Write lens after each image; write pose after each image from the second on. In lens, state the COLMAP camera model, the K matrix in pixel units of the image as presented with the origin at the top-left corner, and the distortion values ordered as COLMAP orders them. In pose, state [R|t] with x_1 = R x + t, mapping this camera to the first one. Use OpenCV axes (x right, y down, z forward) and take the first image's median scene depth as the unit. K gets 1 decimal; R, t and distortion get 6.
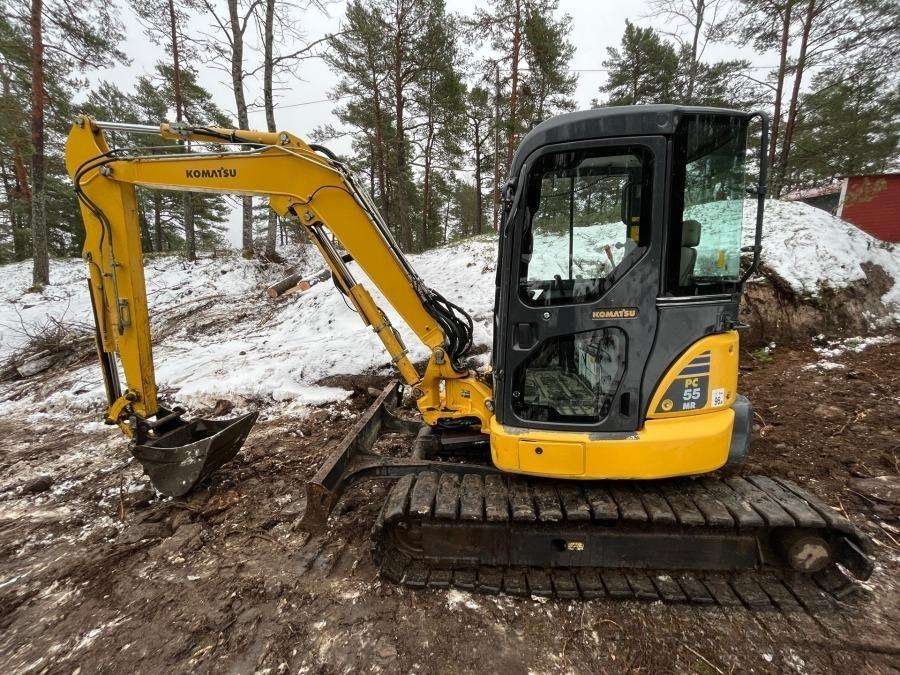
lens RADIAL K [[365.1, 0, 447.7], [0, 365.1, 338.4], [0, 0, 1]] dist [-0.003196, 0.000145]
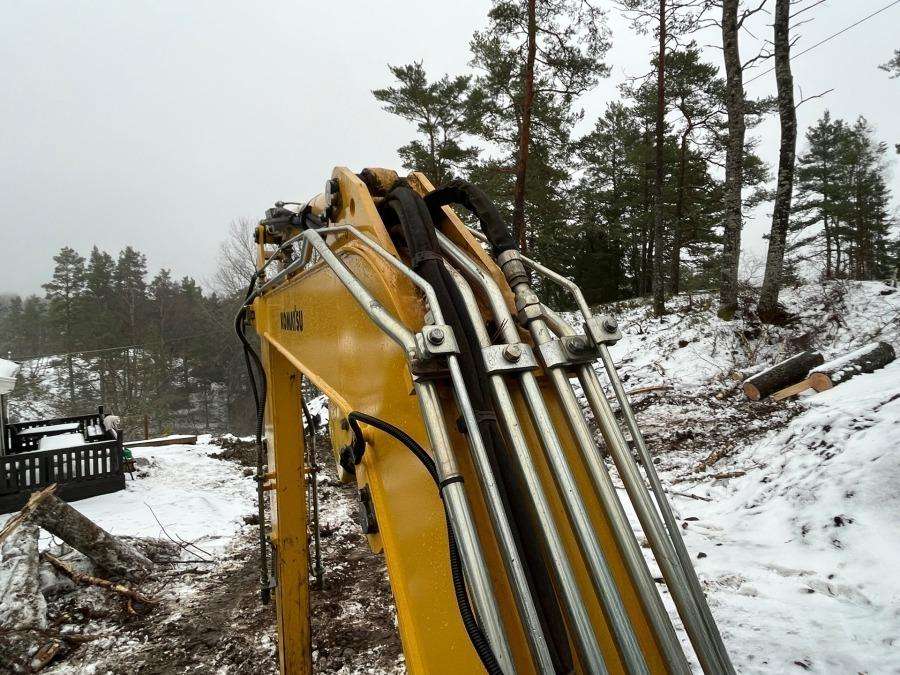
lens RADIAL K [[552.0, 0, 448.4], [0, 552.0, 334.3], [0, 0, 1]] dist [-0.000205, -0.000171]
pose [[0.506995, 0.007480, -0.861916, -0.023818], [-0.115491, 0.991535, -0.059329, -0.127293], [0.854177, 0.129623, 0.503567, 0.260600]]
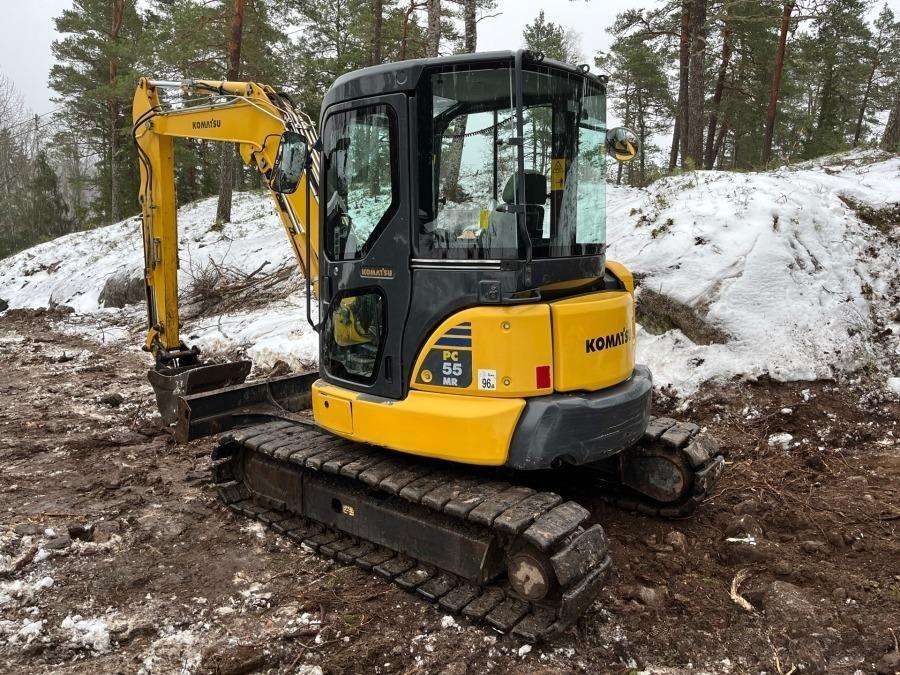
lens RADIAL K [[675.4, 0, 455.3], [0, 675.4, 341.9], [0, 0, 1]] dist [0.042929, -0.002135]
pose [[0.837294, 0.124853, -0.532307, 0.332545], [-0.122879, 0.991643, 0.039308, 0.004409], [0.532766, 0.032497, 0.845638, -0.086555]]
